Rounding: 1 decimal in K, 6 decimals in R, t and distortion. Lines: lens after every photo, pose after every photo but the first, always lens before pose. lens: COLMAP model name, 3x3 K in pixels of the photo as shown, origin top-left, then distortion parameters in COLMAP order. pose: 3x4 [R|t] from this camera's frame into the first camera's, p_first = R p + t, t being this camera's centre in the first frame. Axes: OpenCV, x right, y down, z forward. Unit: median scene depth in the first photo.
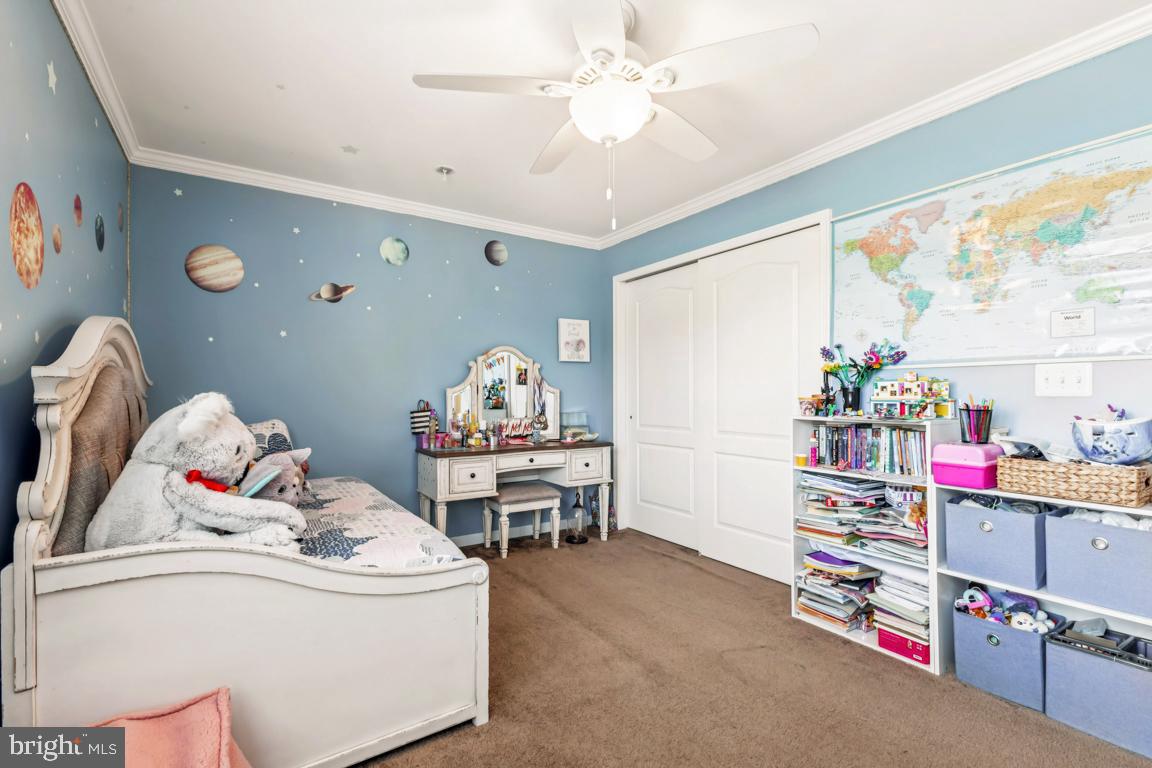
lens RADIAL K [[514.2, 0, 581.5], [0, 514.2, 387.9], [0, 0, 1]] dist [0.010502, -0.000174]
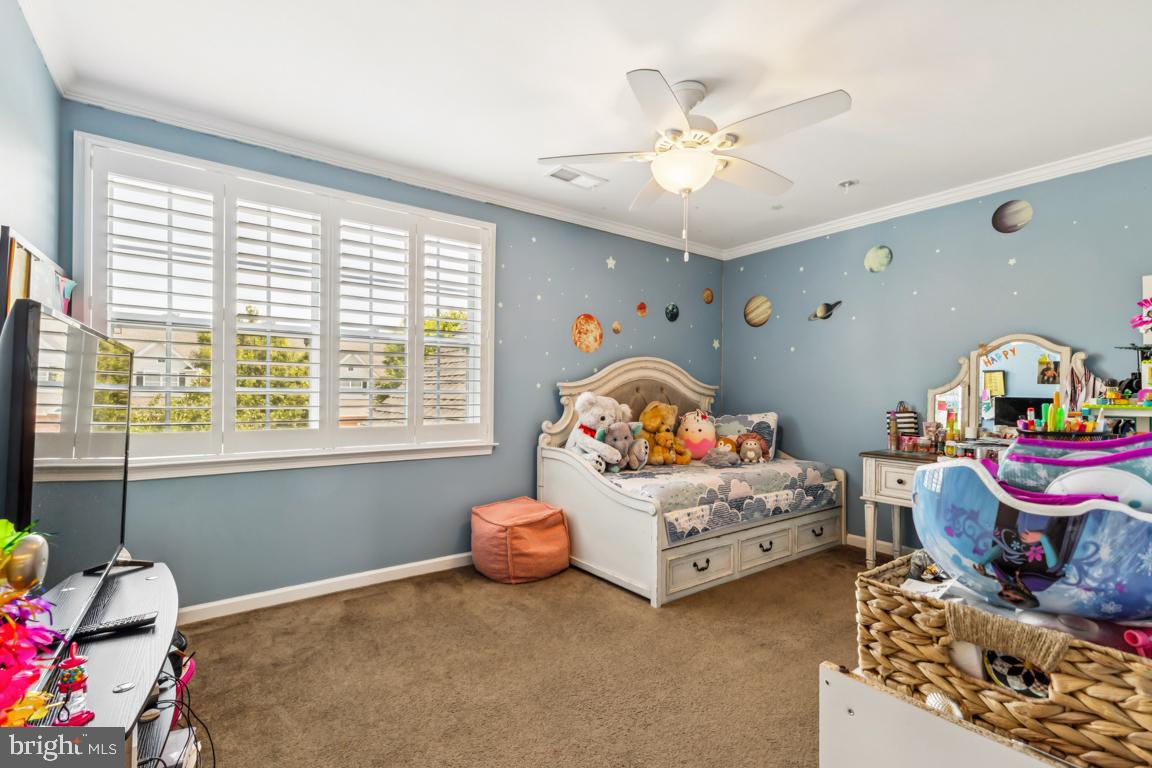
lens RADIAL K [[514.2, 0, 581.5], [0, 514.2, 387.9], [0, 0, 1]] dist [0.010502, -0.000174]
pose [[0.068044, -0.007636, -0.997653, 0.647305], [0.006300, 0.999954, -0.007223, 0.000938], [0.997662, -0.005794, 0.068089, 0.327210]]
